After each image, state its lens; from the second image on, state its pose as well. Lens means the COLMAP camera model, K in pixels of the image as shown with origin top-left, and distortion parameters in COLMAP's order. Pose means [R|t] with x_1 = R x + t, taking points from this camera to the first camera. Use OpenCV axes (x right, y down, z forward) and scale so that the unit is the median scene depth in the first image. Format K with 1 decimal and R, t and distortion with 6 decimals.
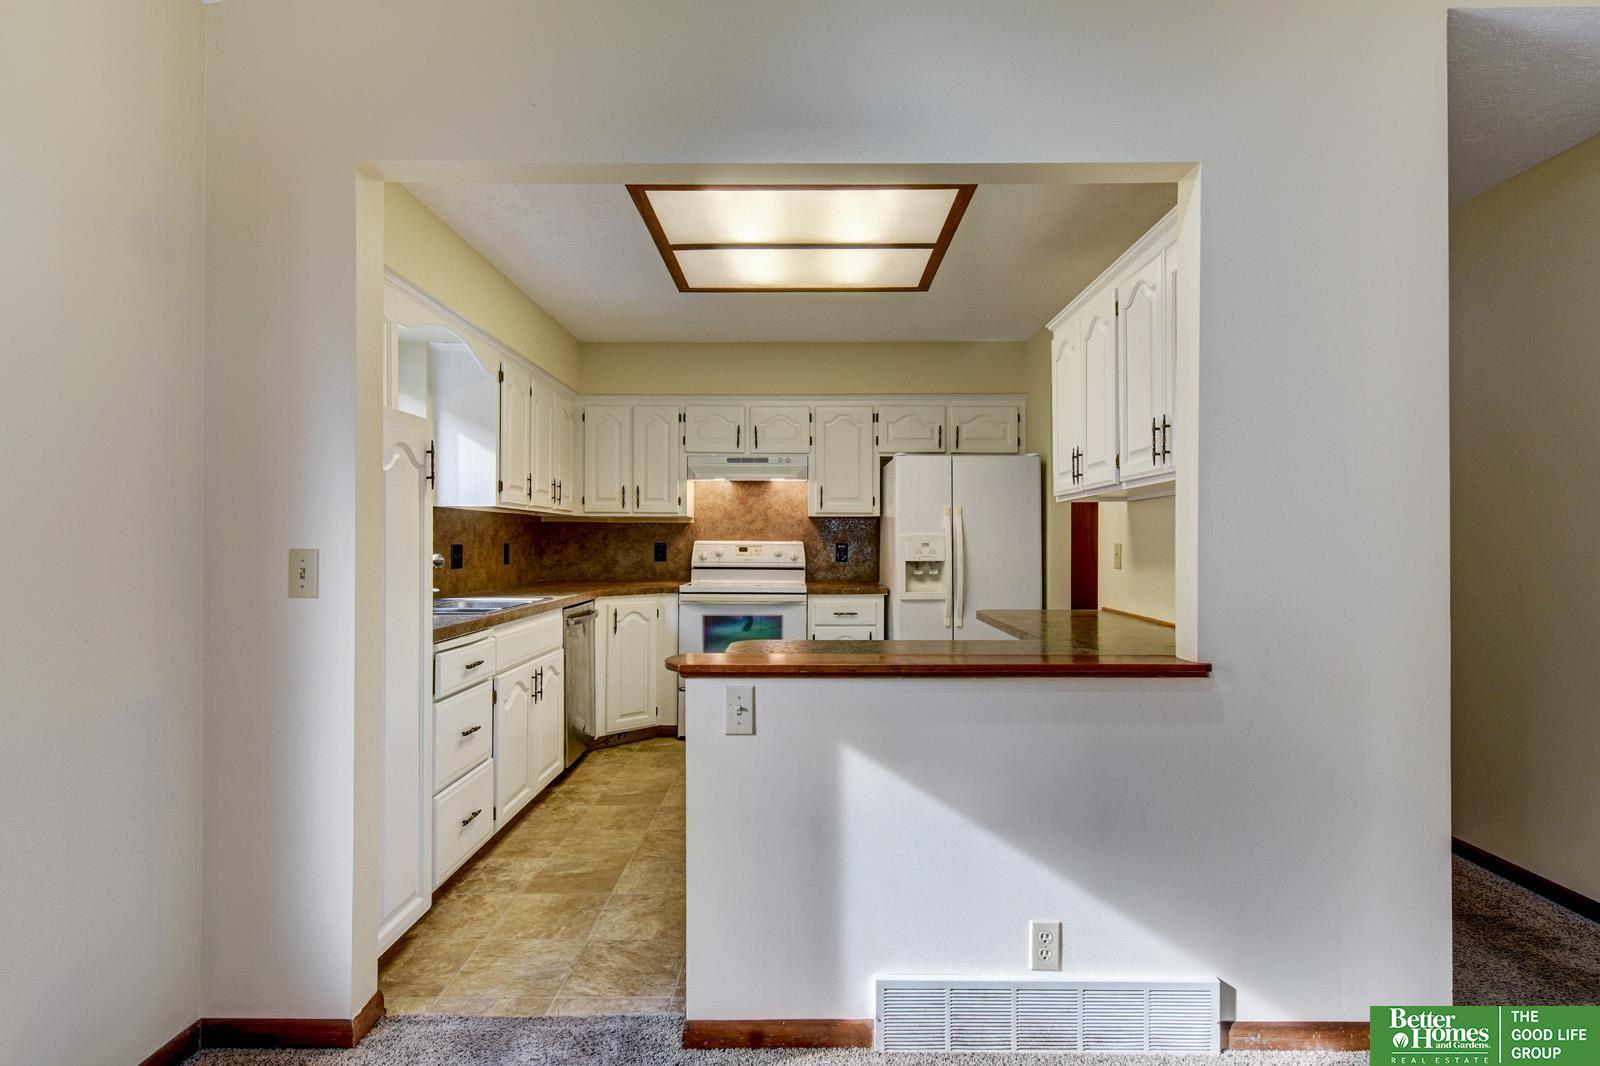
lens RADIAL K [[824.3, 0, 799.4], [0, 824.3, 540.0], [0, 0, 1]] dist [0.011203, 0.000051]
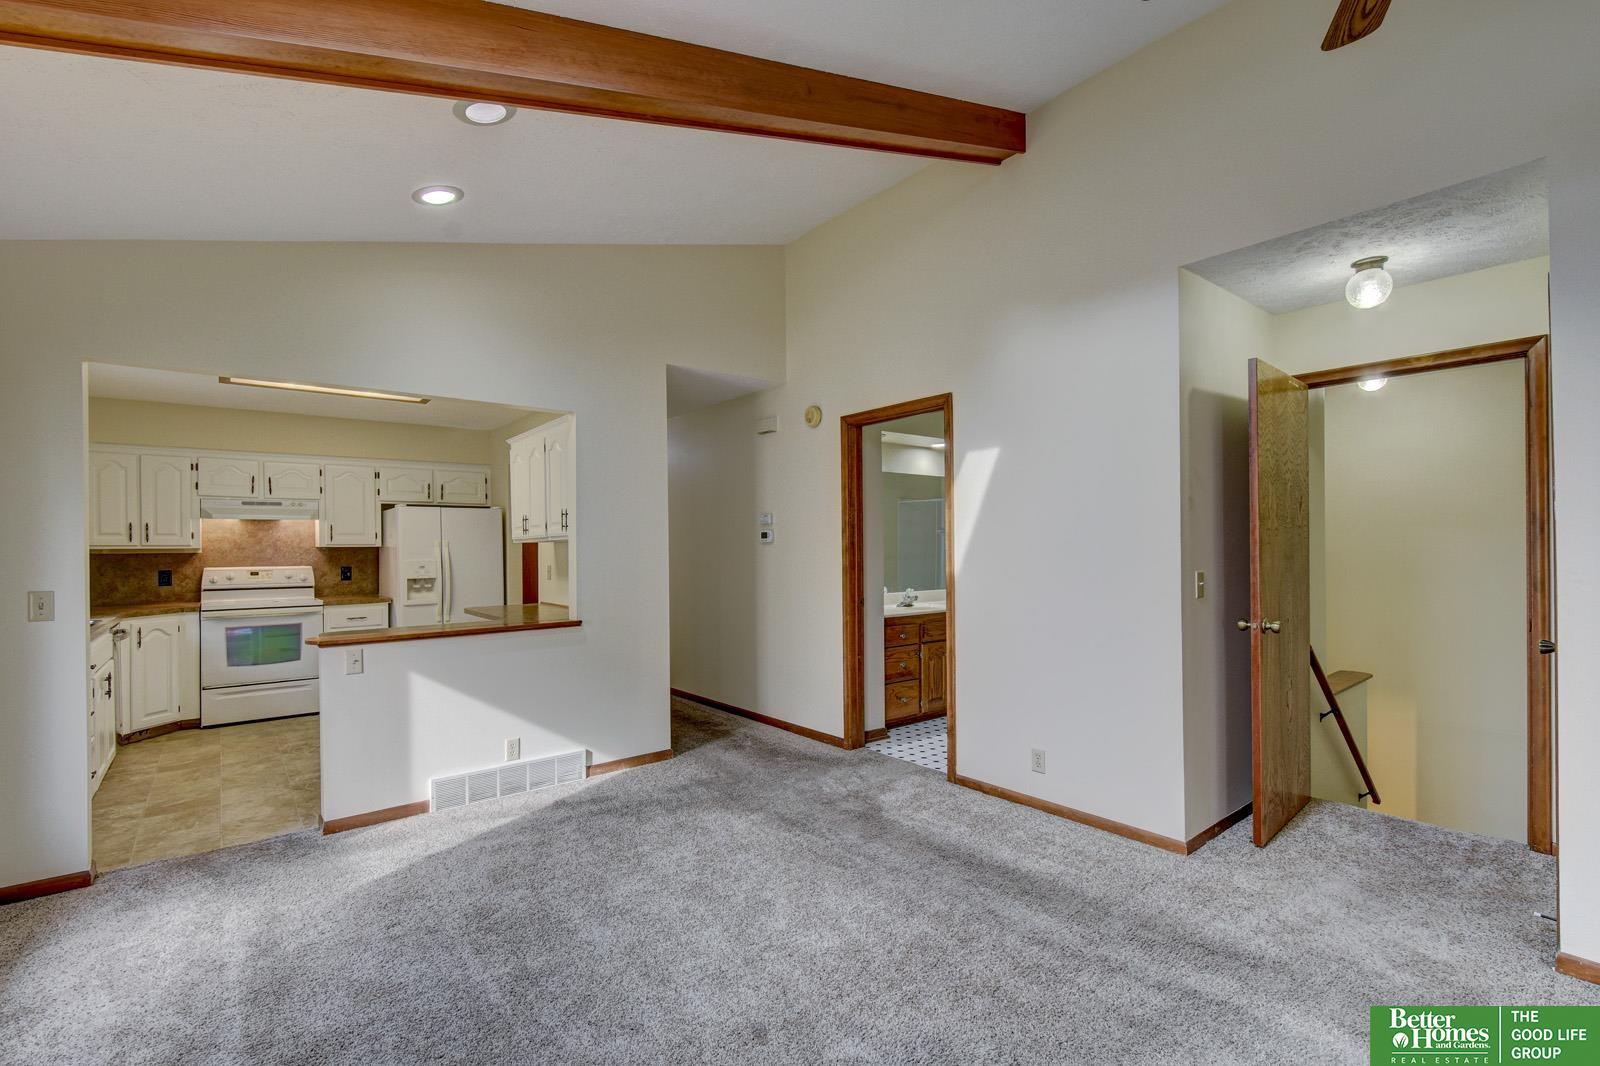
lens RADIAL K [[723.8, 0, 795.5], [0, 723.8, 543.1], [0, 0, 1]] dist [0.013238, -0.004875]
pose [[0.777685, -0.006469, 0.628621, -0.146186], [0.011134, 0.999932, -0.003484, -0.025845], [-0.628556, 0.009708, 0.777704, -0.438771]]
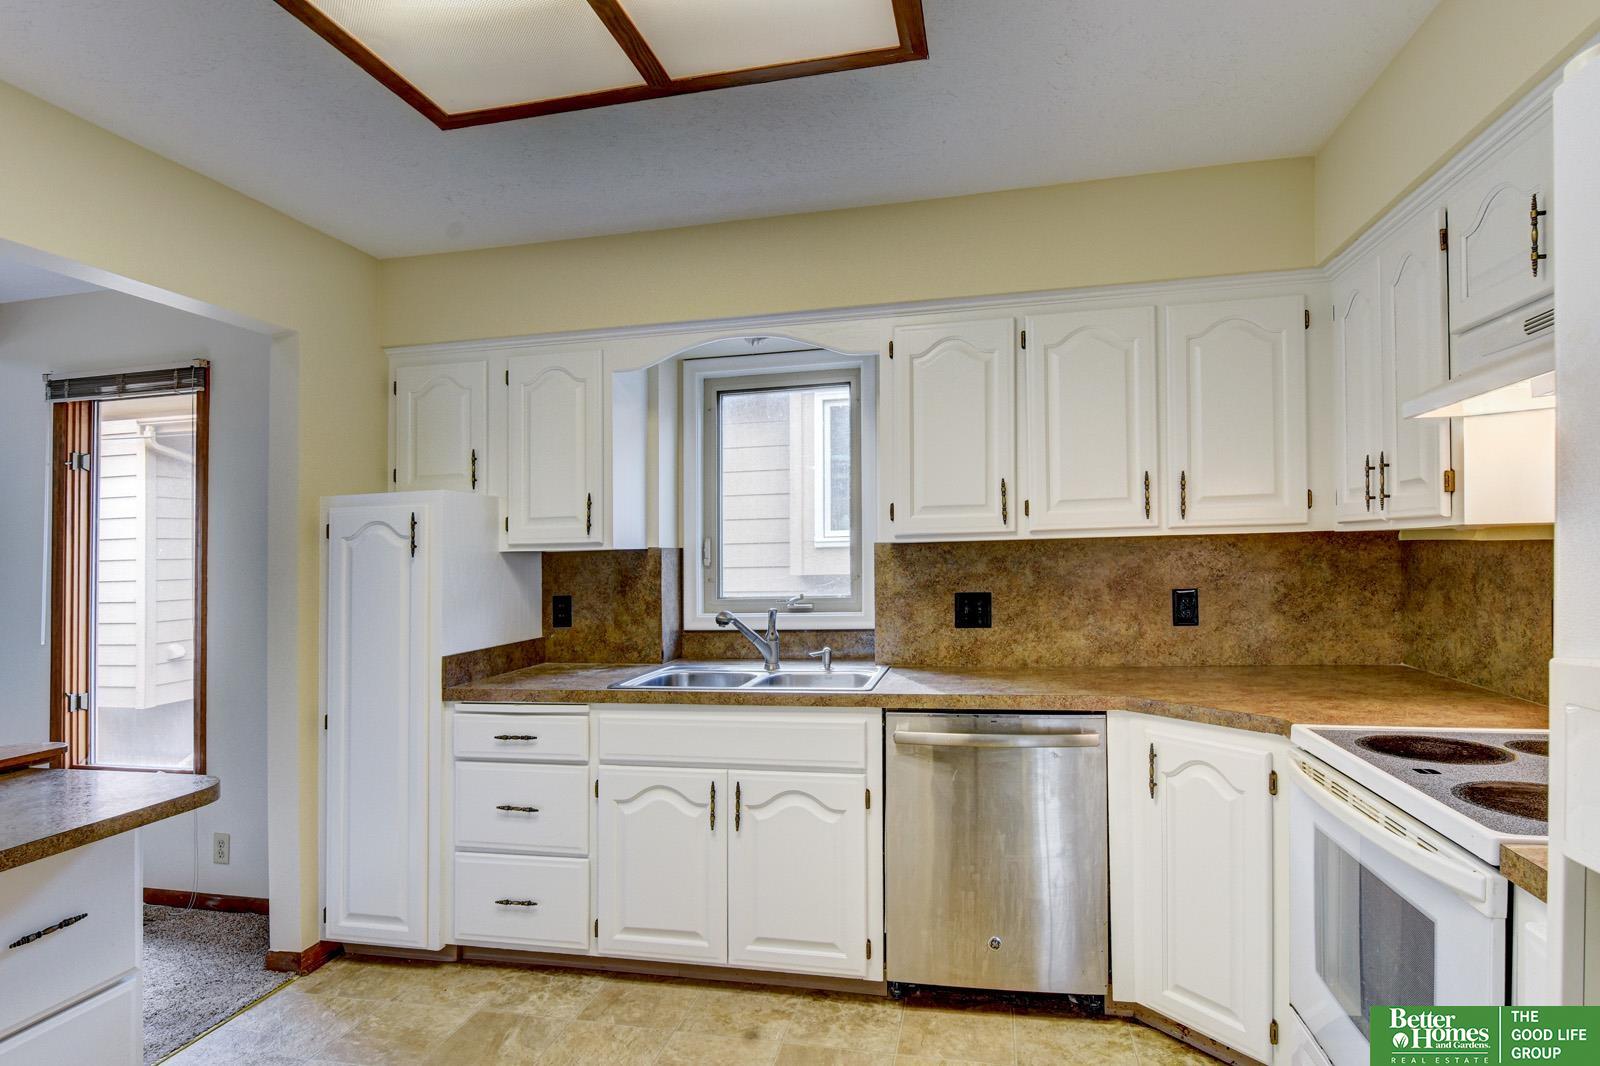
lens RADIAL K [[857.7, 0, 802.4], [0, 857.7, 541.2], [0, 0, 1]] dist [-0.006949, -0.000865]
pose [[-0.208694, -0.014449, -0.977874, 0.286097], [0.023966, 0.999515, -0.019884, -0.024494], [0.977687, -0.027586, -0.208247, 0.913414]]
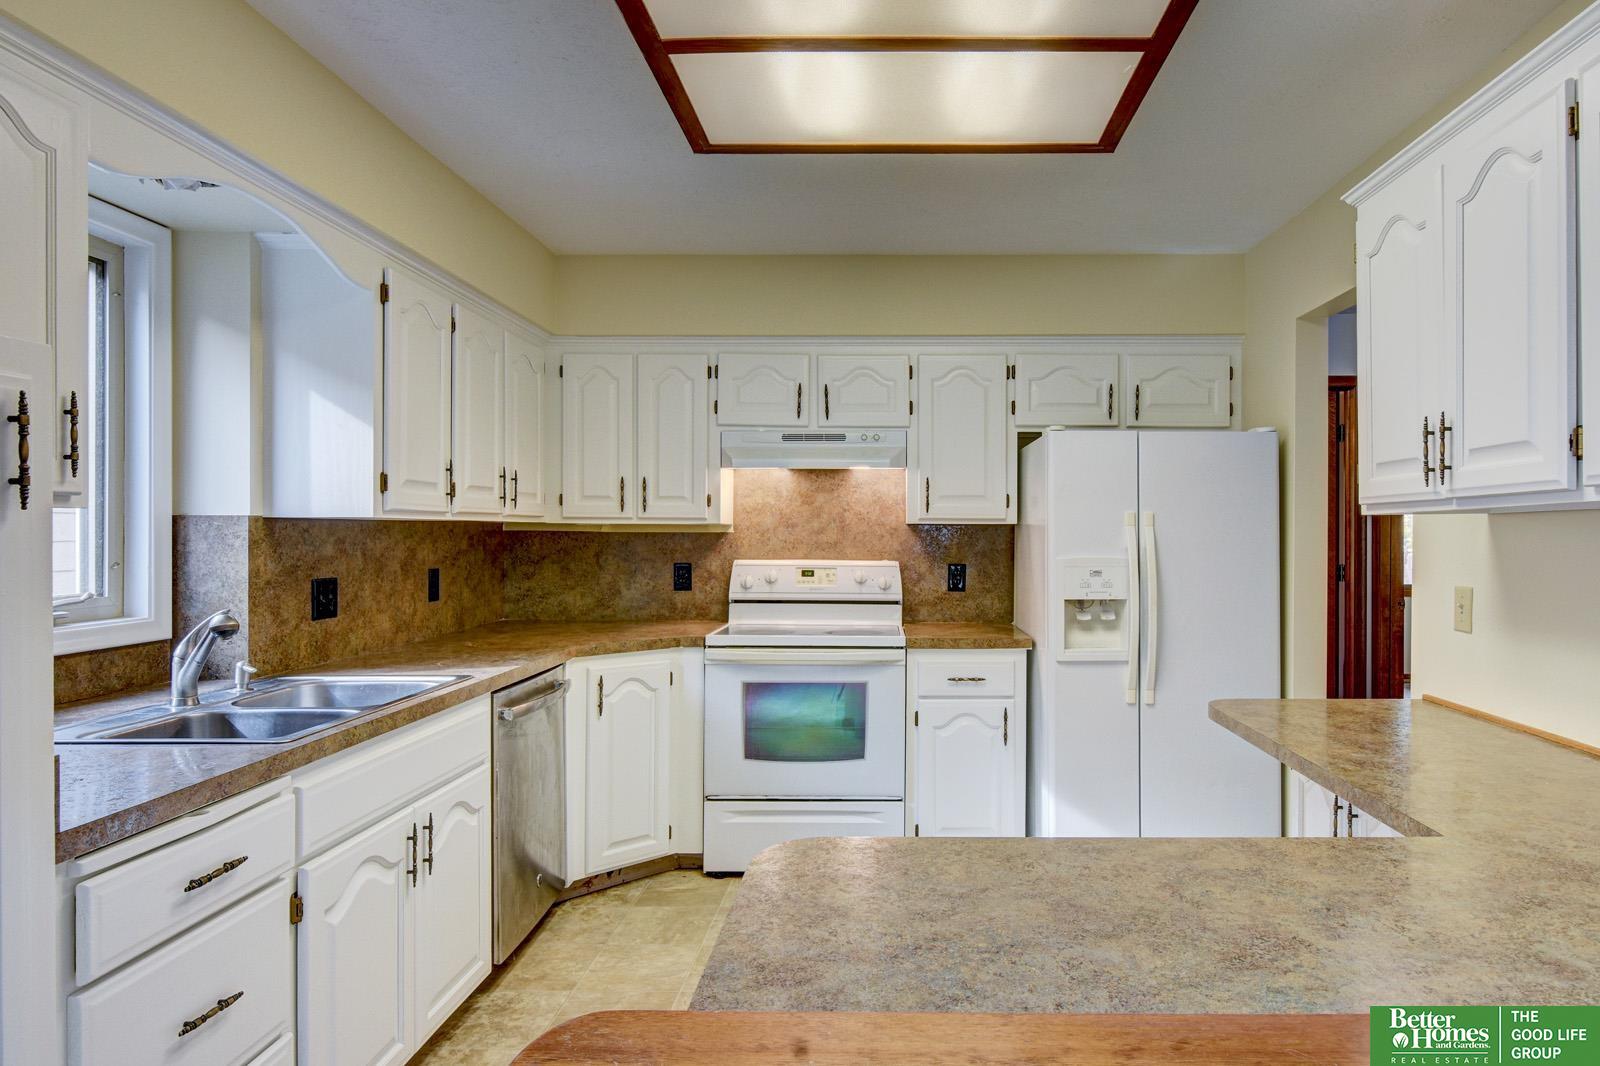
lens RADIAL K [[958.1, 0, 887.0], [0, 958.1, 548.1], [0, 0, 1]] dist [-0.004282, 0.000474]
pose [[0.999999, 0.000891, 0.001195, -0.006933], [-0.000912, 0.999830, 0.018411, -0.026948], [-0.001178, -0.018413, 0.999830, 0.276790]]
